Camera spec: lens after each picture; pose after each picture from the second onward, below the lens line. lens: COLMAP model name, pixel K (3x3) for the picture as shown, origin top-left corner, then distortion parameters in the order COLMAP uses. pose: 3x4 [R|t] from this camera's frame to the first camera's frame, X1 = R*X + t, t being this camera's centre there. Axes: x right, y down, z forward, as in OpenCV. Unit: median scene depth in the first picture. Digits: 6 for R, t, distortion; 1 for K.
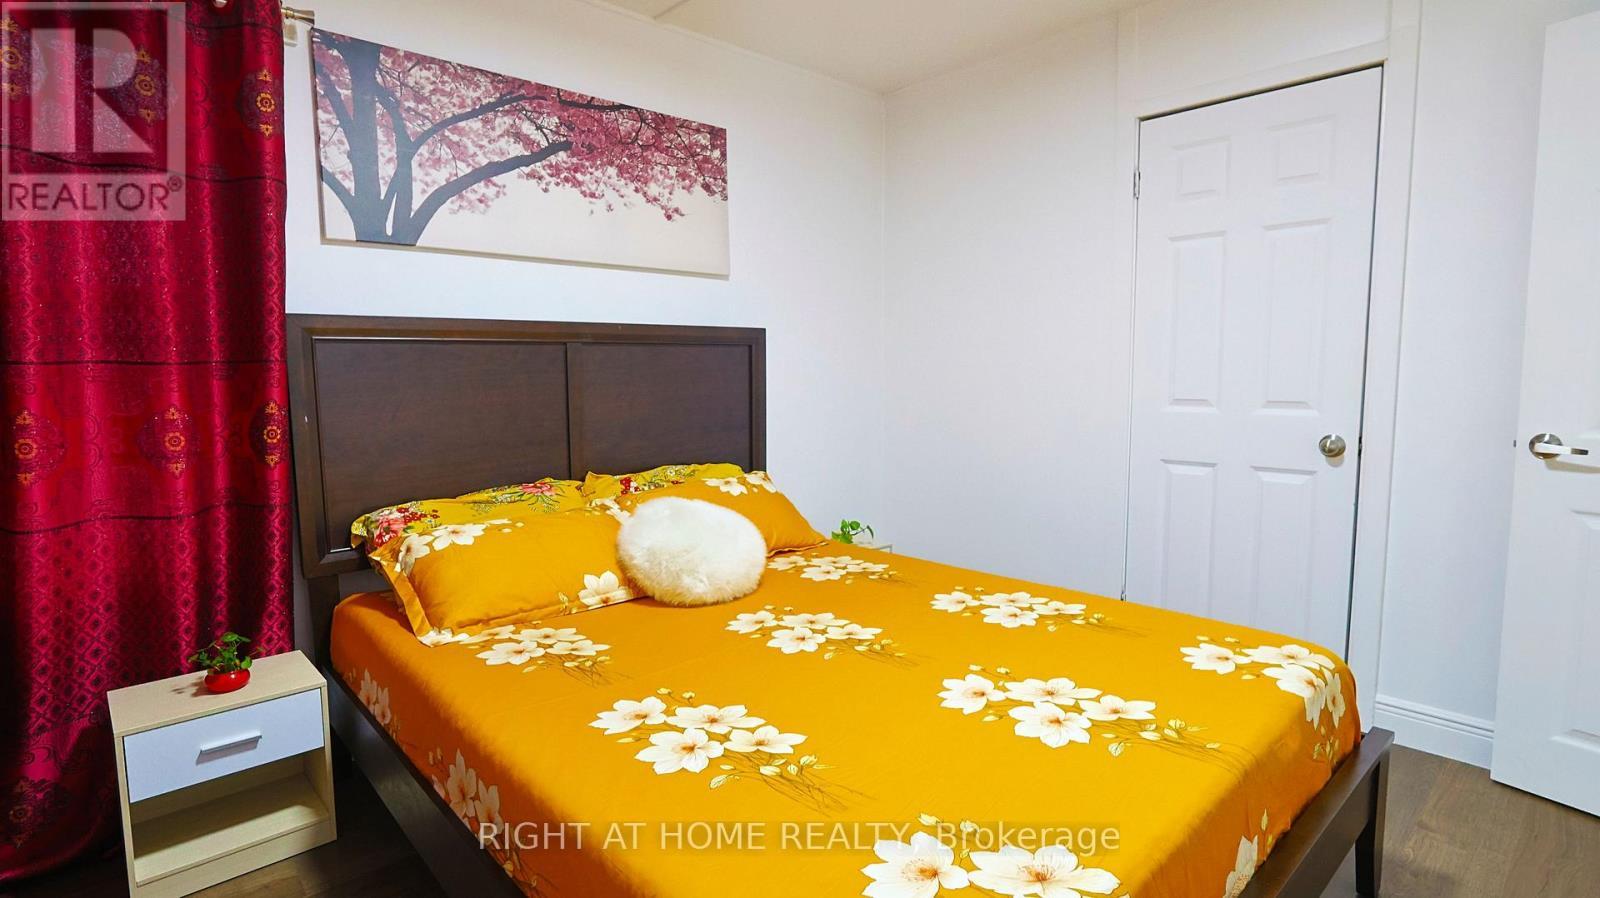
lens RADIAL K [[776.7, 0, 802.6], [0, 776.7, 446.3], [0, 0, 1]] dist [-0.010401, 0.002691]
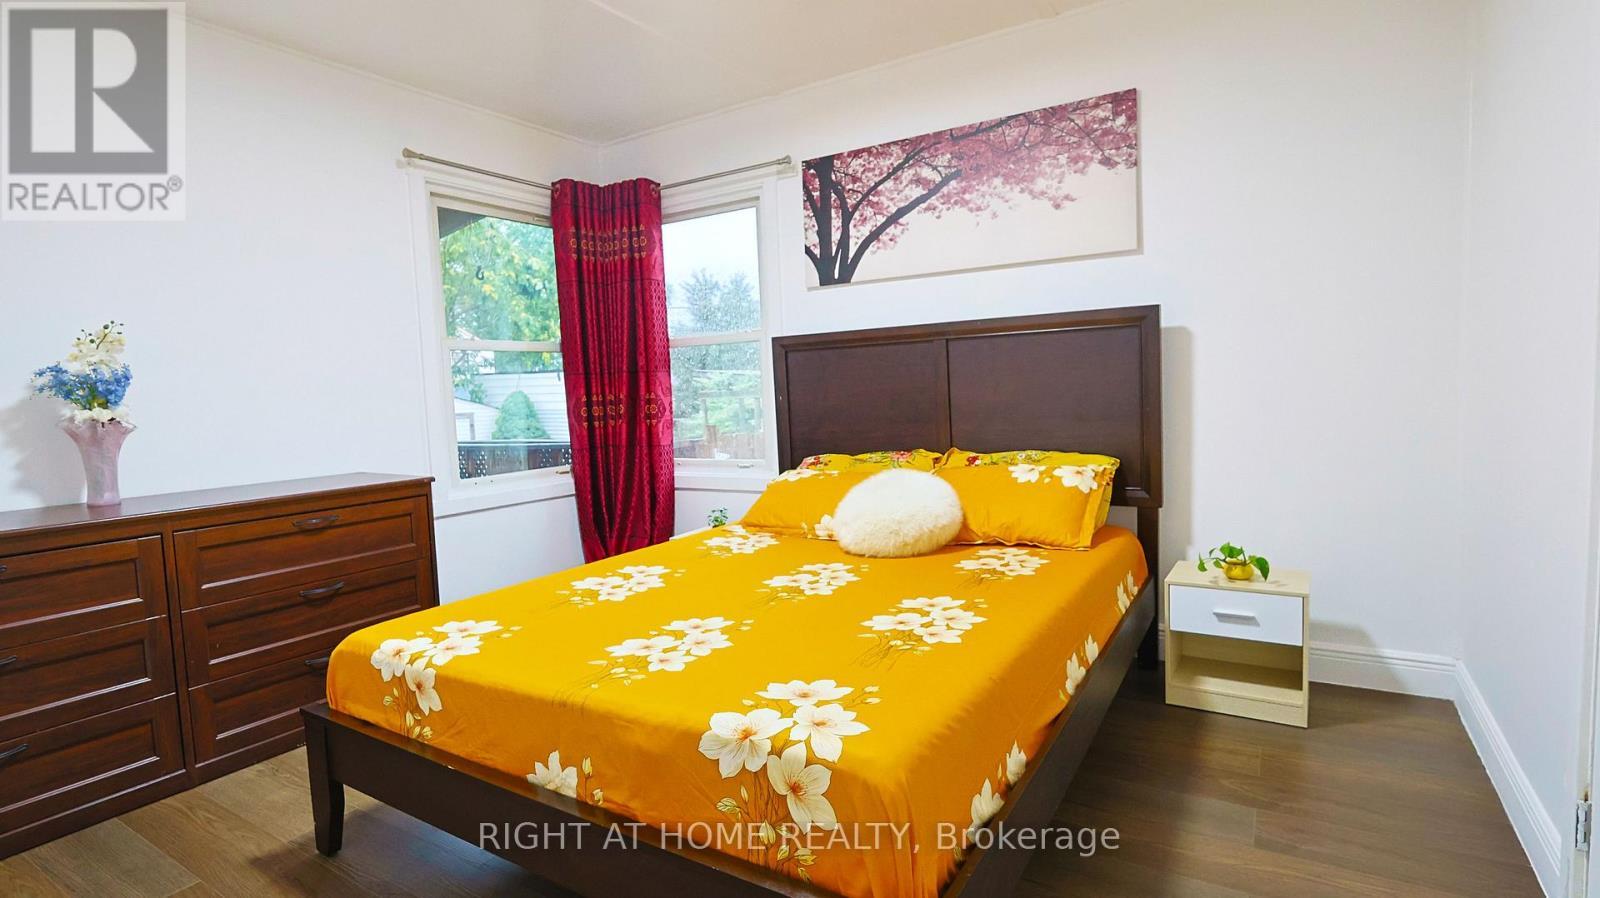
lens RADIAL K [[776.7, 0, 801.5], [0, 776.7, 445.2], [0, 0, 1]] dist [-0.010401, 0.002691]
pose [[0.269986, 0.072488, -0.960132, 0.854231], [-0.057805, 0.996584, 0.058986, -0.029615], [0.961128, 0.039575, 0.273254, 0.485106]]
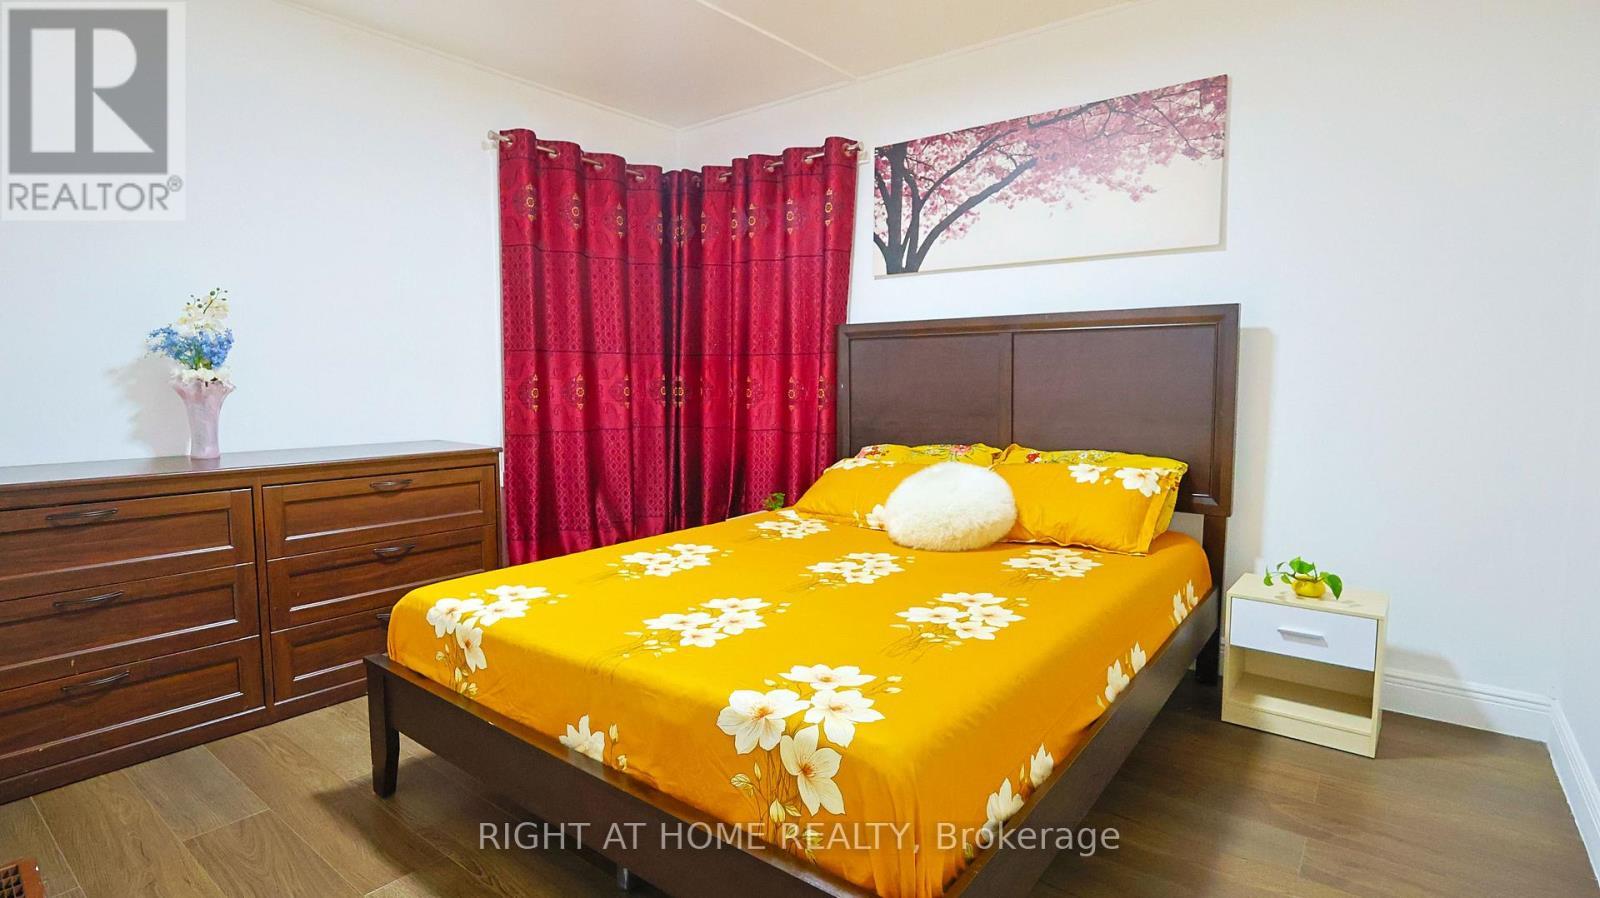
lens RADIAL K [[776.7, 0, 801.4], [0, 776.7, 445.3], [0, 0, 1]] dist [-0.010401, 0.002691]
pose [[0.172761, 0.096472, -0.980228, 0.861164], [-0.098800, 0.991870, 0.080205, -0.028525], [0.979996, 0.082990, 0.180888, 0.512996]]
